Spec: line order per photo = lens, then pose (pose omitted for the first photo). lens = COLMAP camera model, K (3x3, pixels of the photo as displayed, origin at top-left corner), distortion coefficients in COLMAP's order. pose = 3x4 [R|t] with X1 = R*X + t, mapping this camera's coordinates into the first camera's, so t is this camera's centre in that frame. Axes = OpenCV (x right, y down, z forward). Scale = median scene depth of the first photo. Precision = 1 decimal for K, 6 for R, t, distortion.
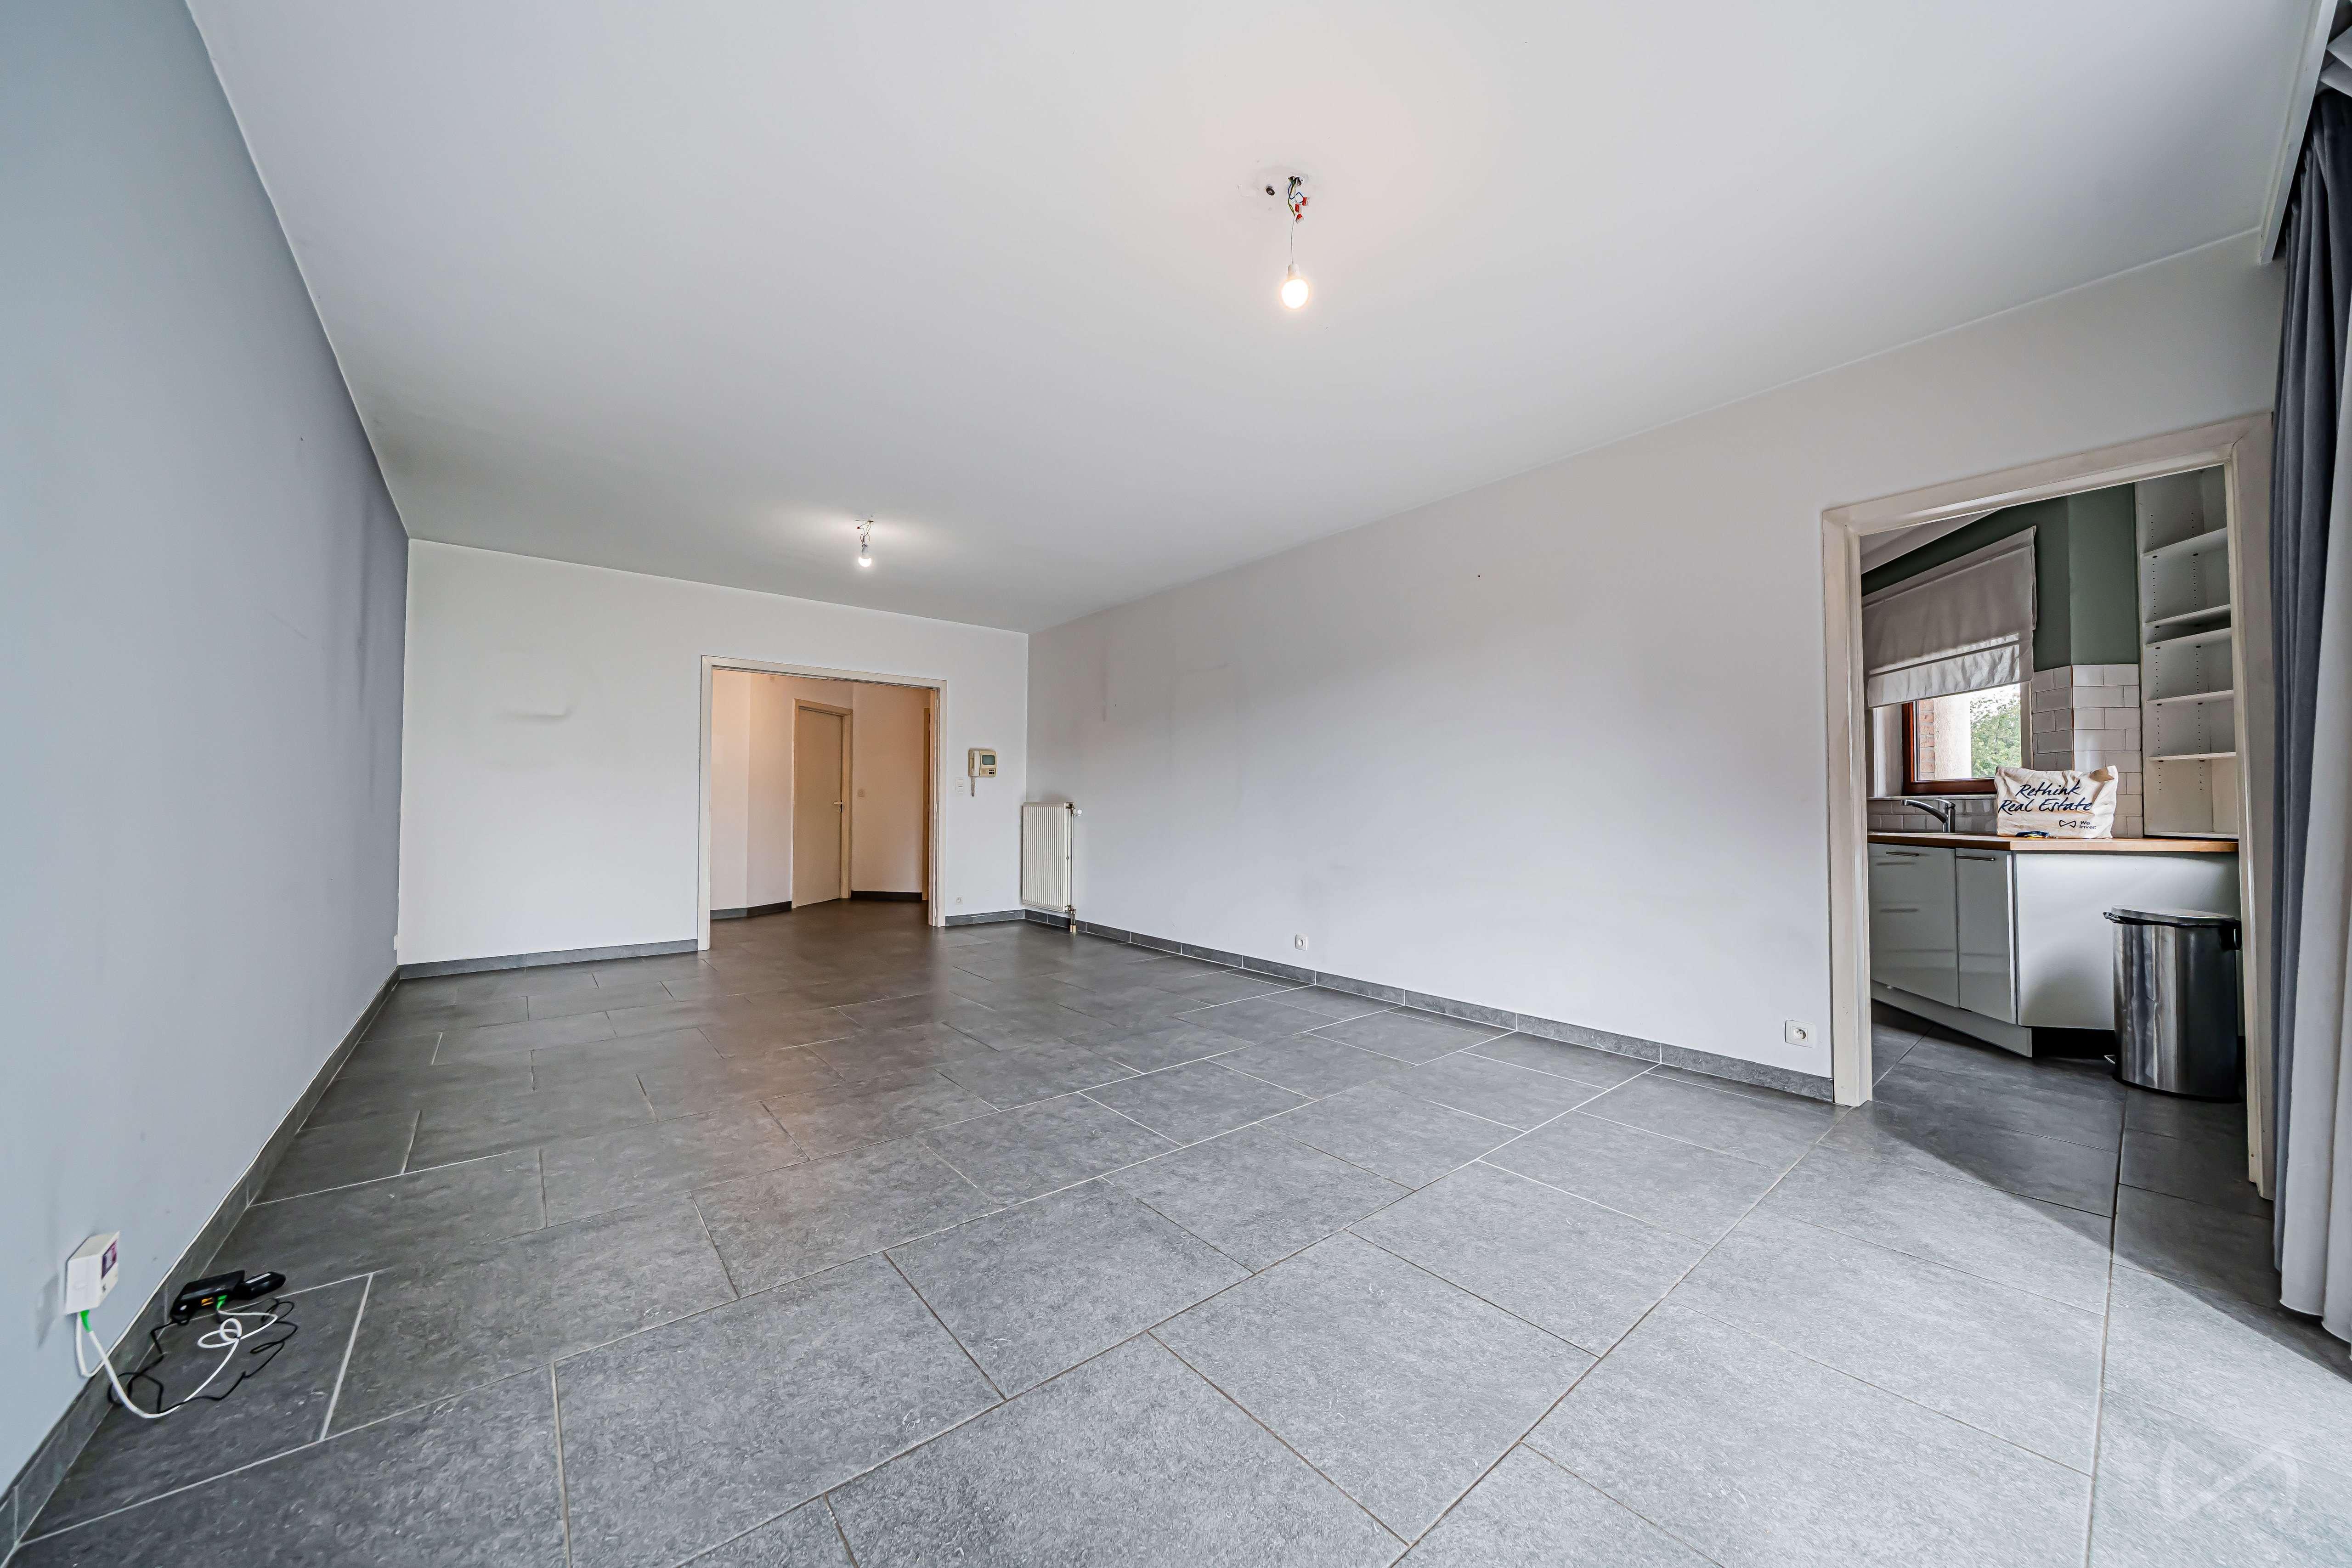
lens RADIAL K [[809.5, 0, 1177.0], [0, 809.5, 786.8], [0, 0, 1]] dist [-0.007624, 0.000544]
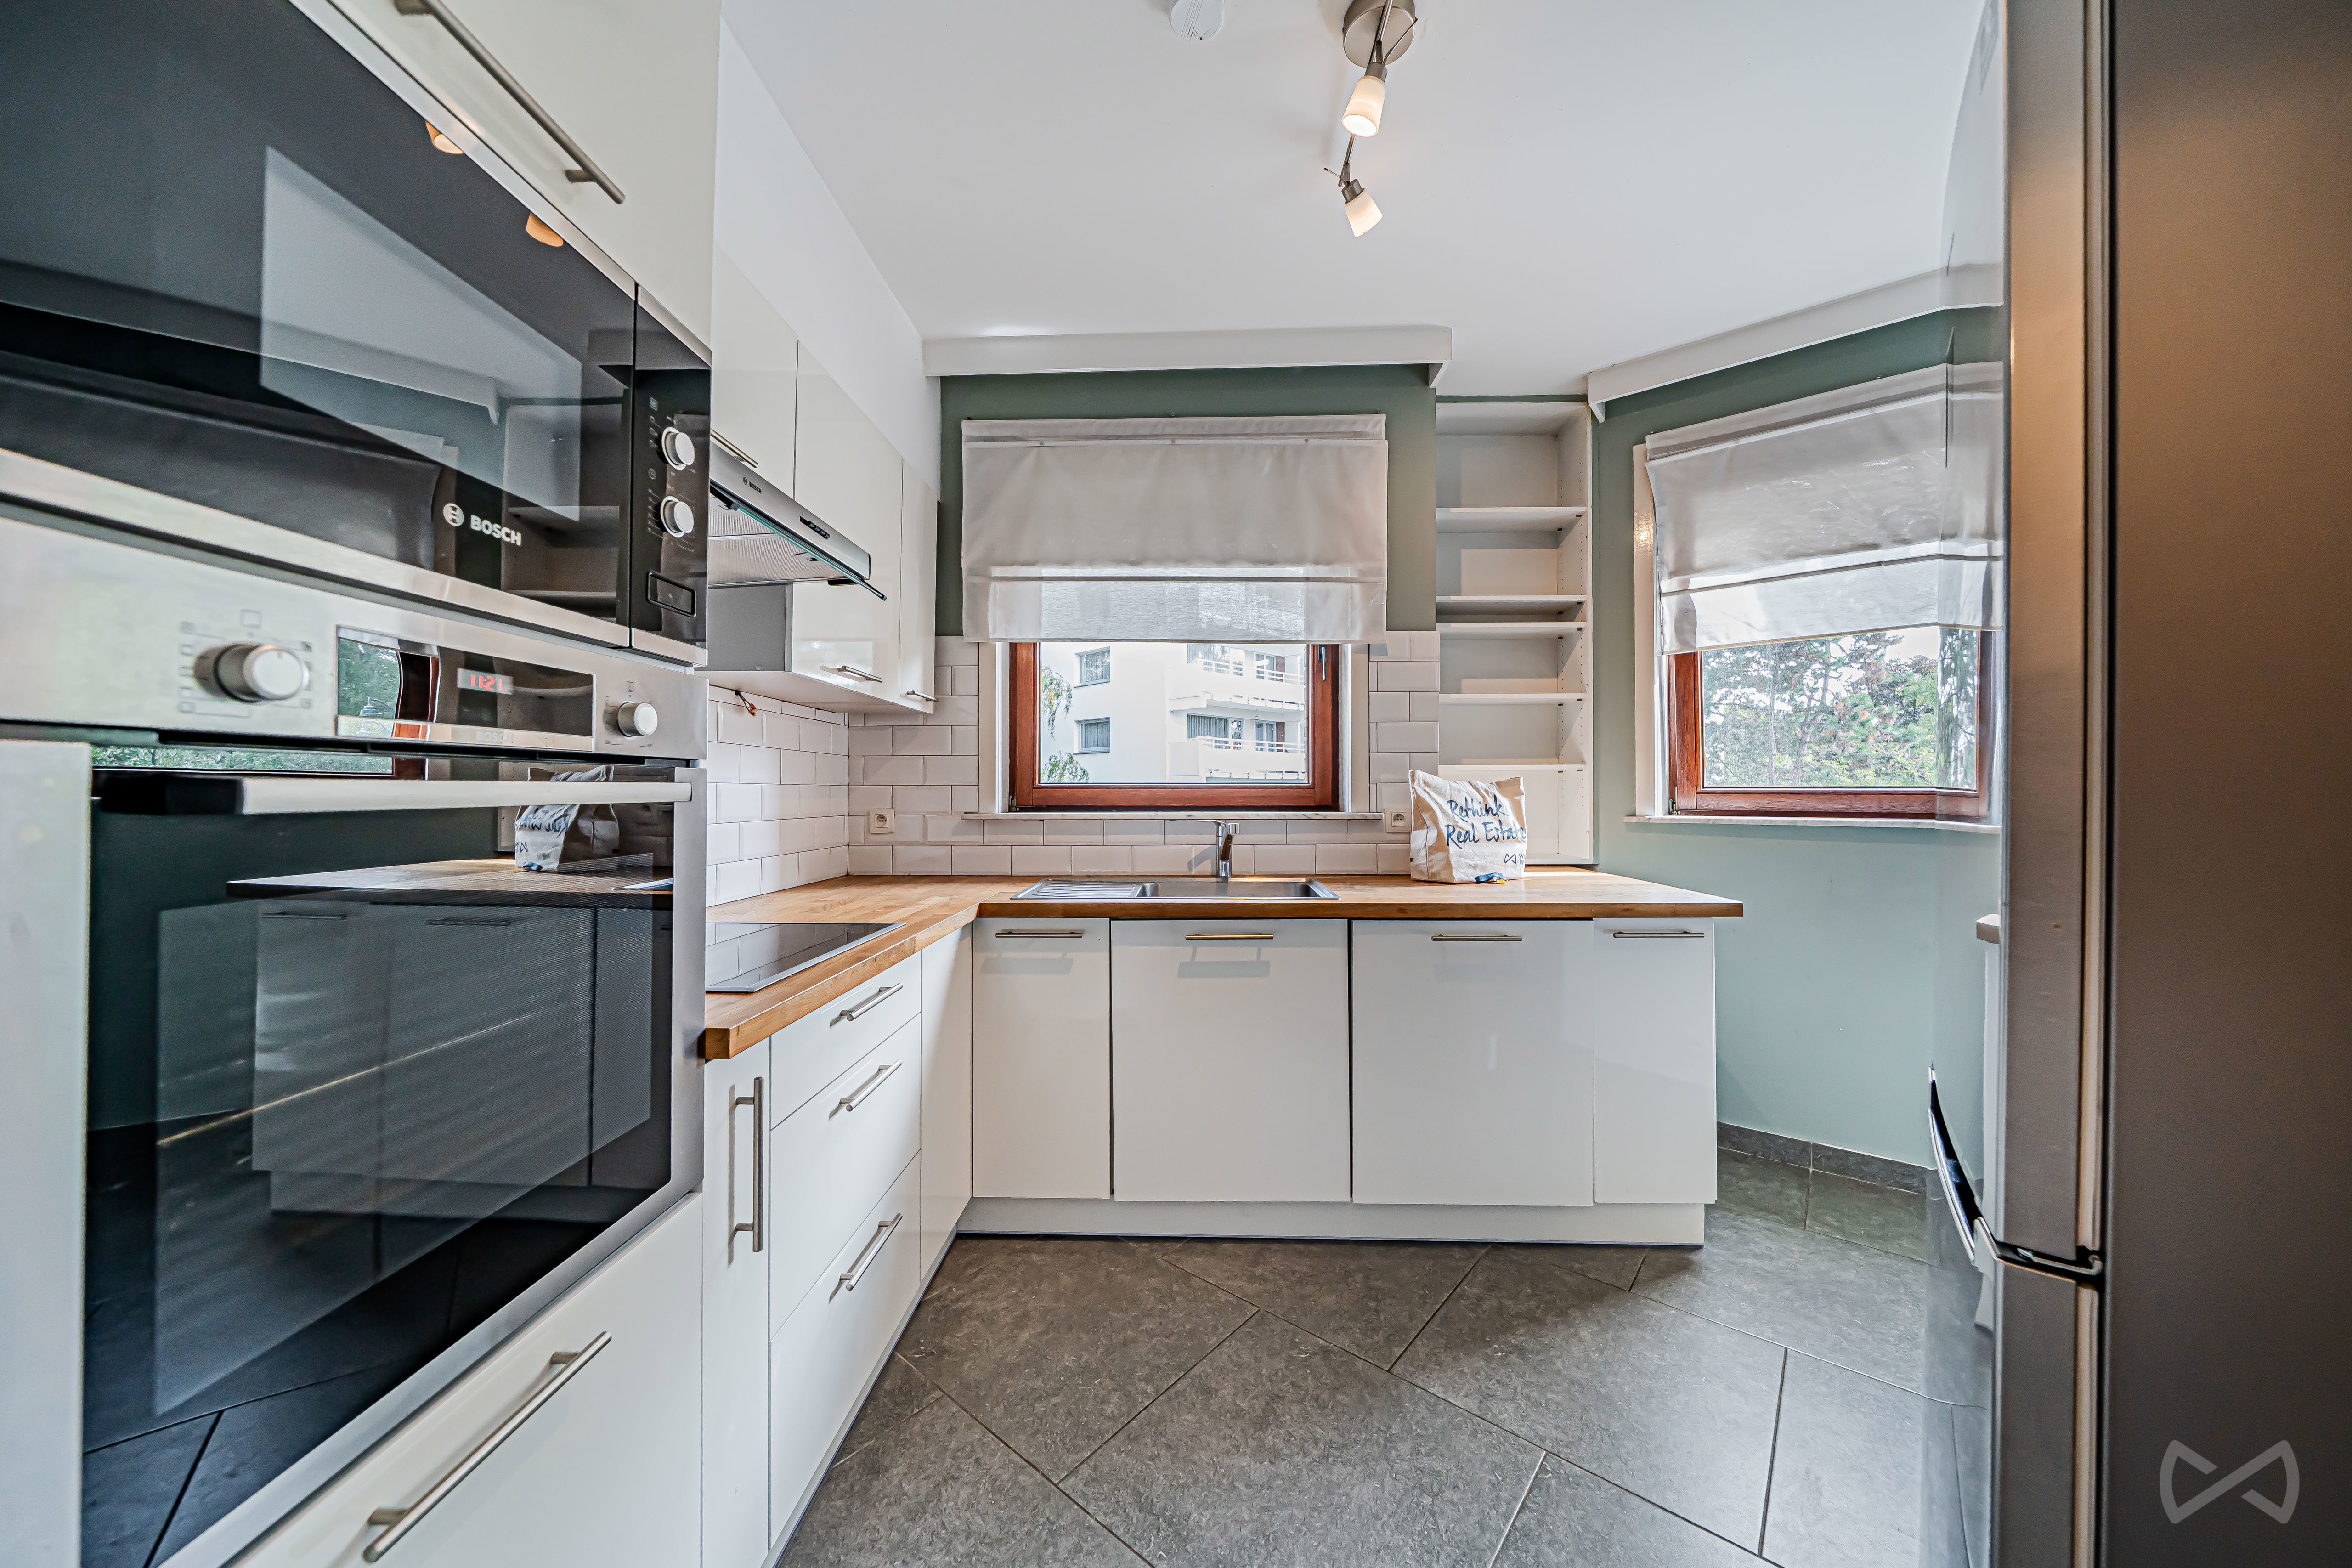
lens RADIAL K [[809.6, 0, 1178.7], [0, 809.6, 786.1], [0, 0, 1]] dist [-0.007624, 0.000544]
pose [[-0.185900, 0.003631, 0.982562, 0.406515], [-0.021083, 0.999748, -0.007683, -0.004172], [-0.982343, -0.022144, -0.185776, 1.199465]]
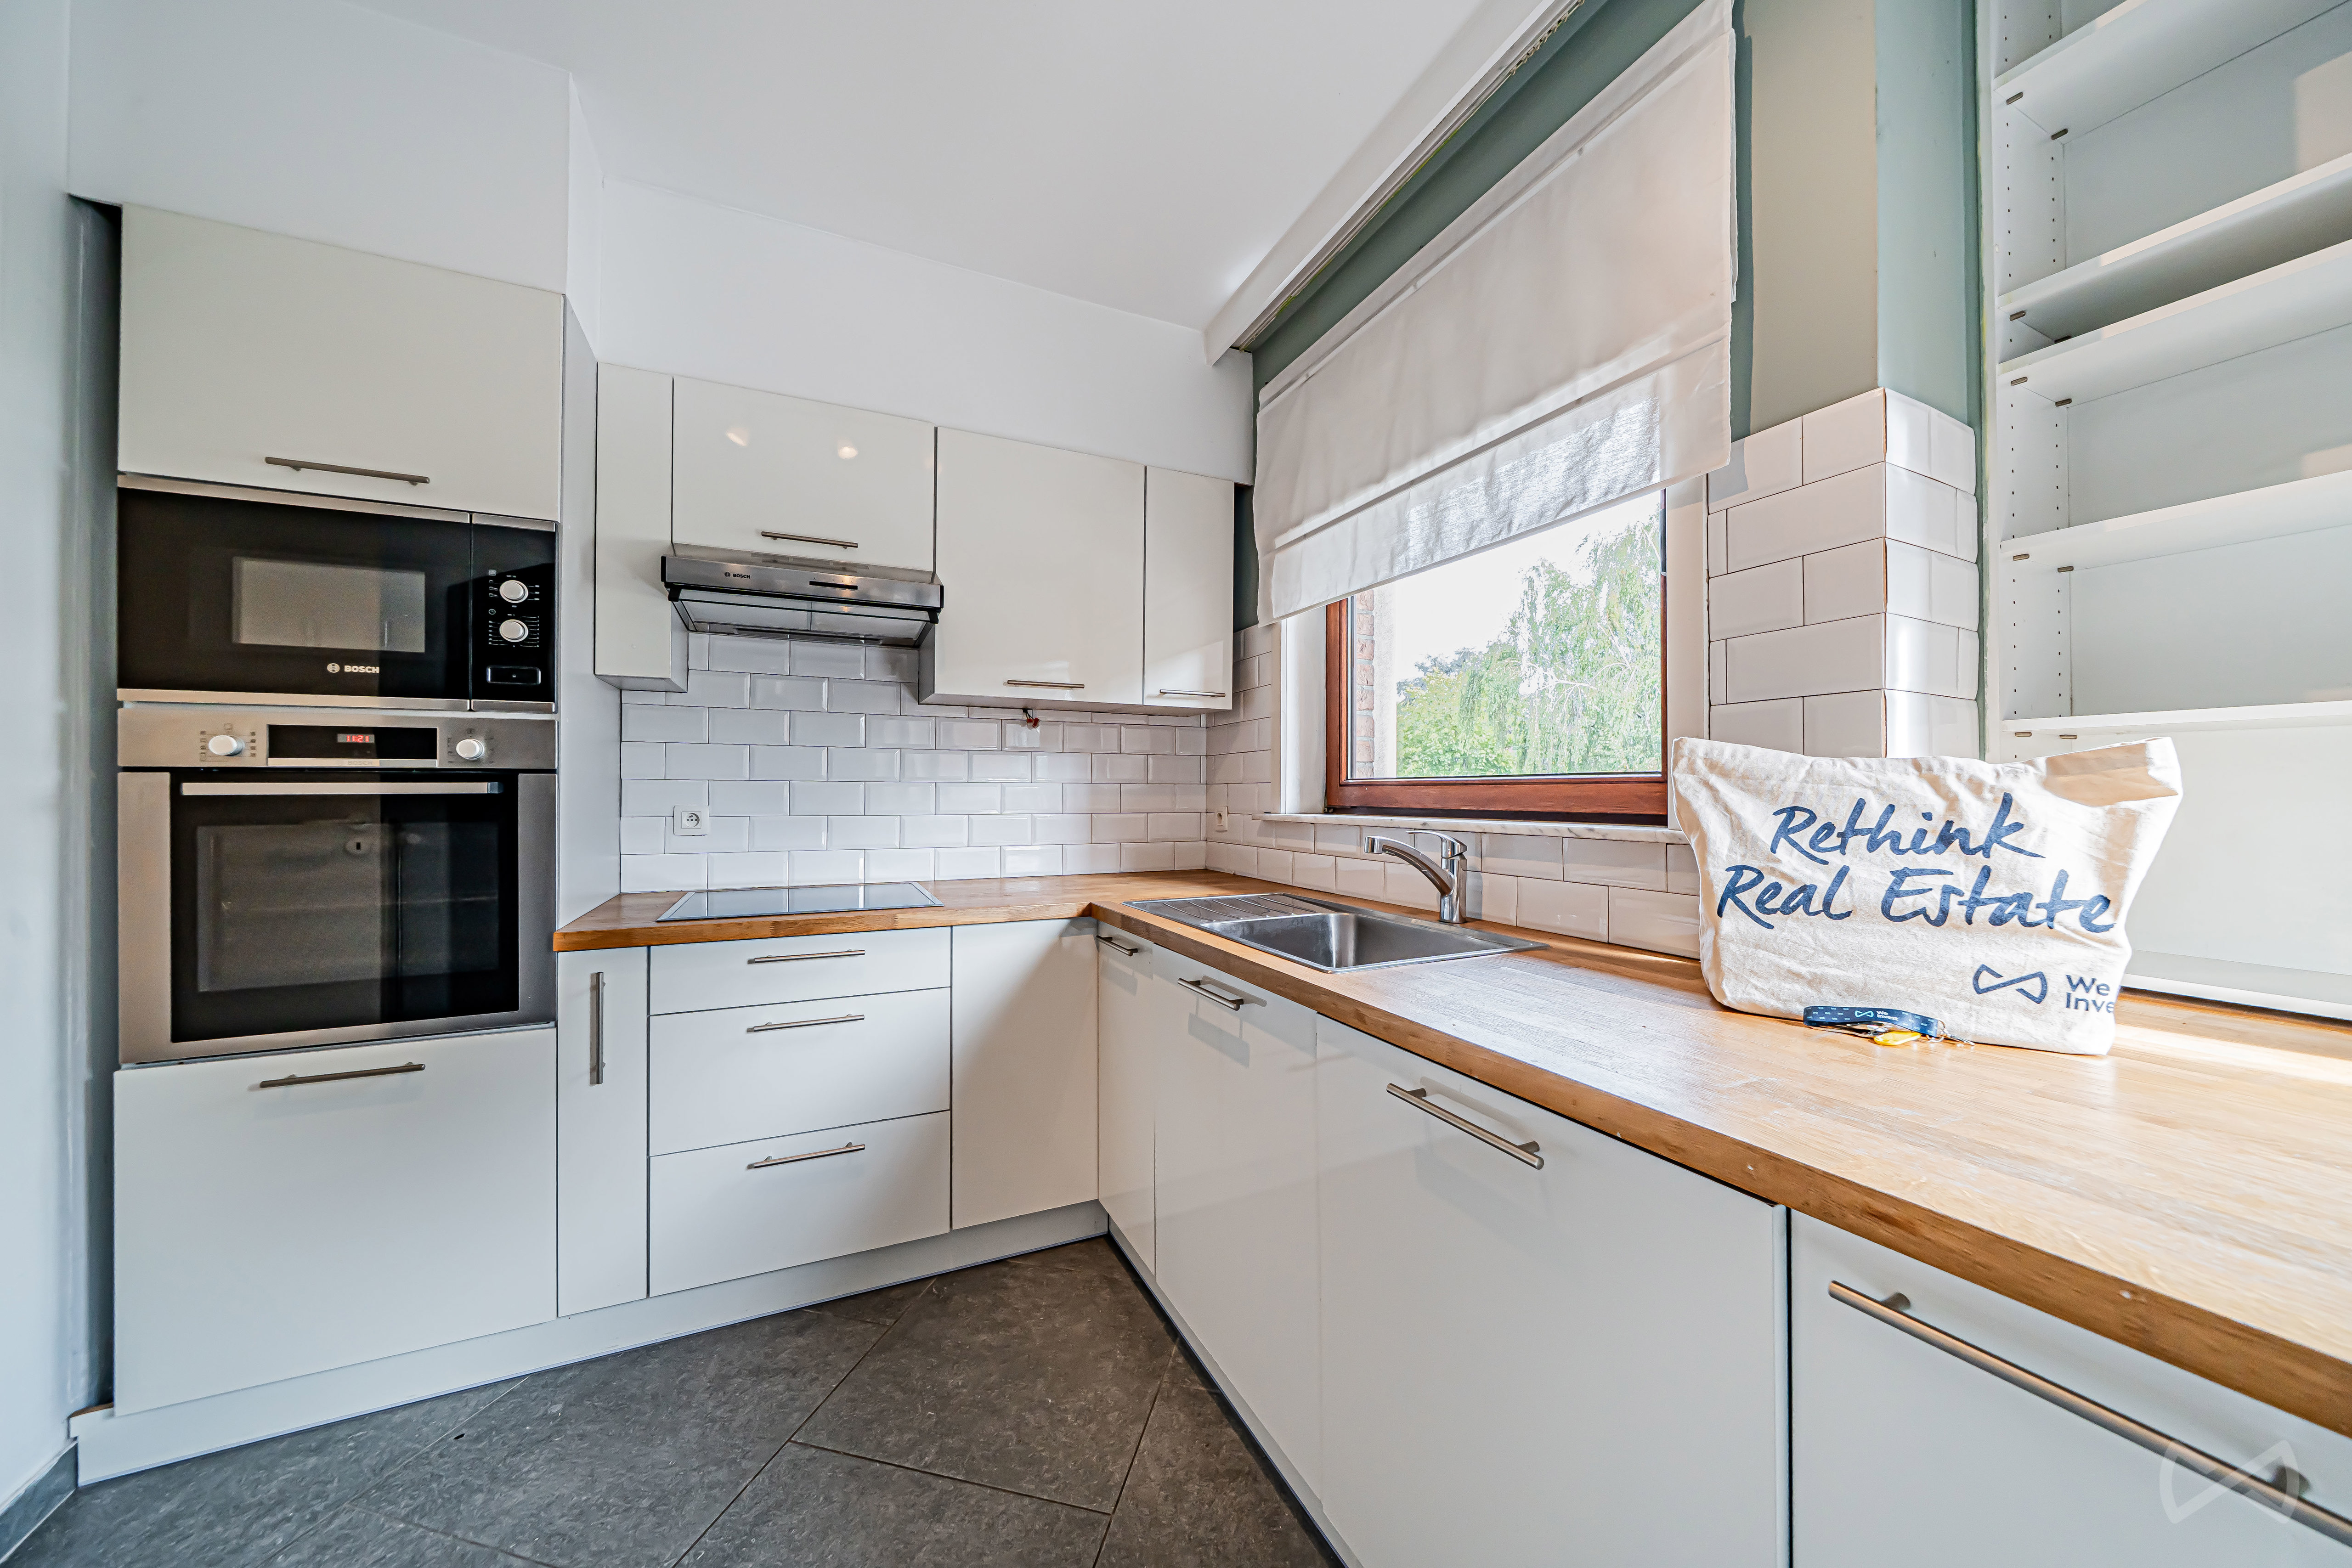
lens RADIAL K [[809.5, 0, 1167.7], [0, 809.5, 785.5], [0, 0, 1]] dist [-0.007624, 0.000544]
pose [[0.802659, 0.002081, 0.596435, 0.657907], [-0.010589, 0.999886, 0.010763, -0.009741], [-0.596344, -0.014955, 0.802589, 0.815834]]
